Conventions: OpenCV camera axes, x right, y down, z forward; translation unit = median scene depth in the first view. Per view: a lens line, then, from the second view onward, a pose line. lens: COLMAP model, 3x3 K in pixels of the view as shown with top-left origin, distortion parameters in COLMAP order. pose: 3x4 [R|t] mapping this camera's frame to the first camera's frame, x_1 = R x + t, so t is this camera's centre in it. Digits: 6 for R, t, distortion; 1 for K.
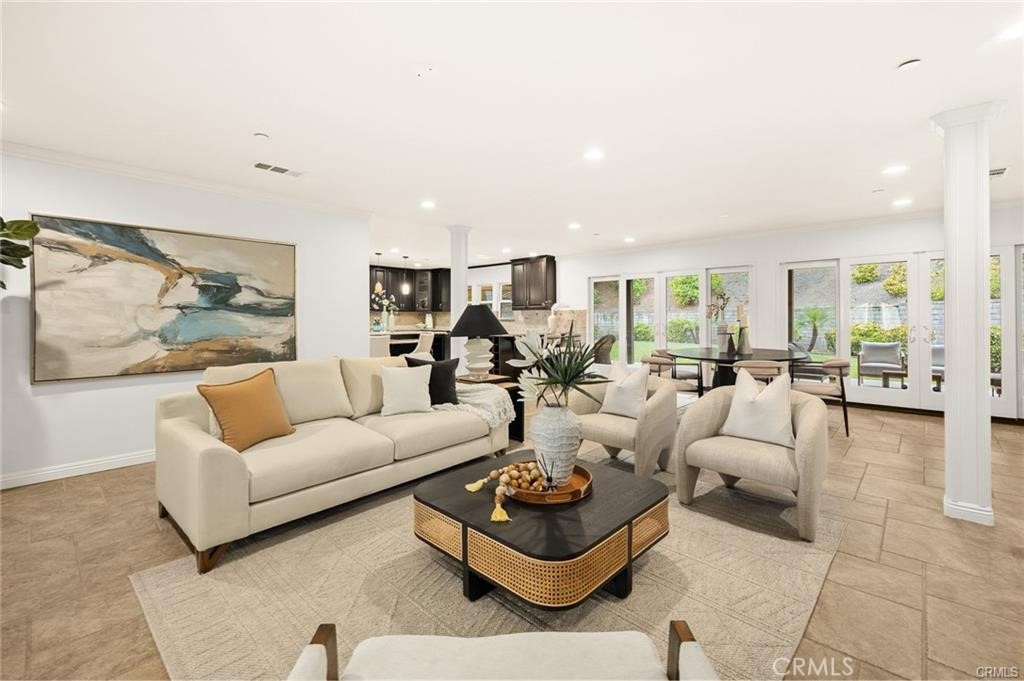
lens RADIAL K [[437.5, 0, 511.5], [0, 437.5, 317.2], [0, 0, 1]] dist [-0.000014, -0.000406]
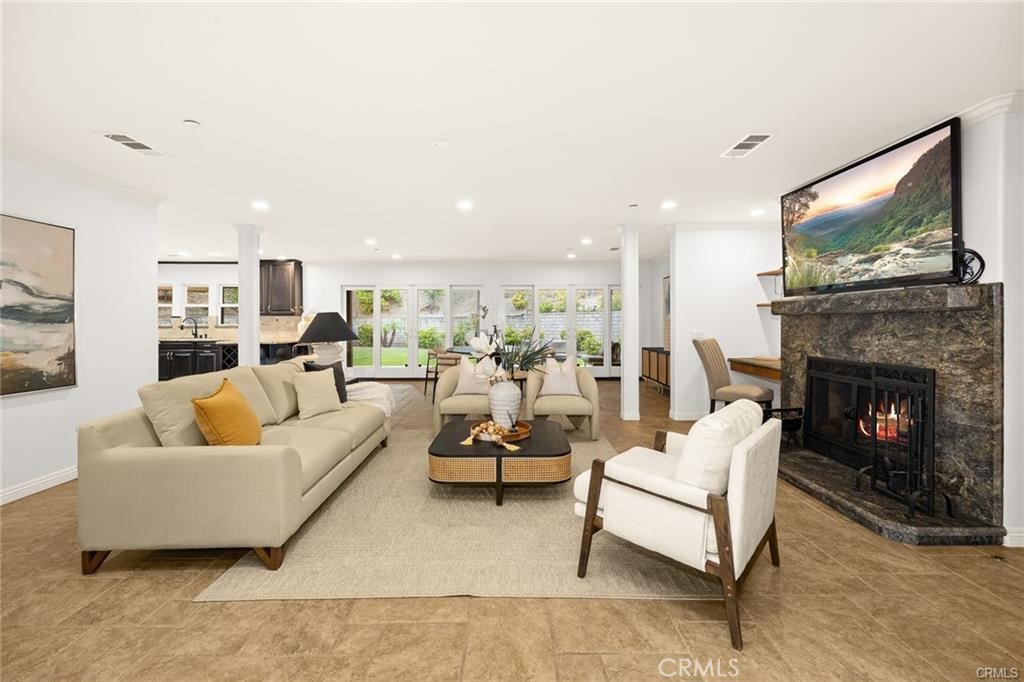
lens RADIAL K [[437.5, 0, 511.5], [0, 437.5, 317.7], [0, 0, 1]] dist [-0.000014, -0.000406]
pose [[0.727211, 0.007941, 0.686369, -0.480208], [0.000800, 0.999923, -0.012417, -0.001092], [-0.686414, 0.009579, 0.727148, -0.071702]]
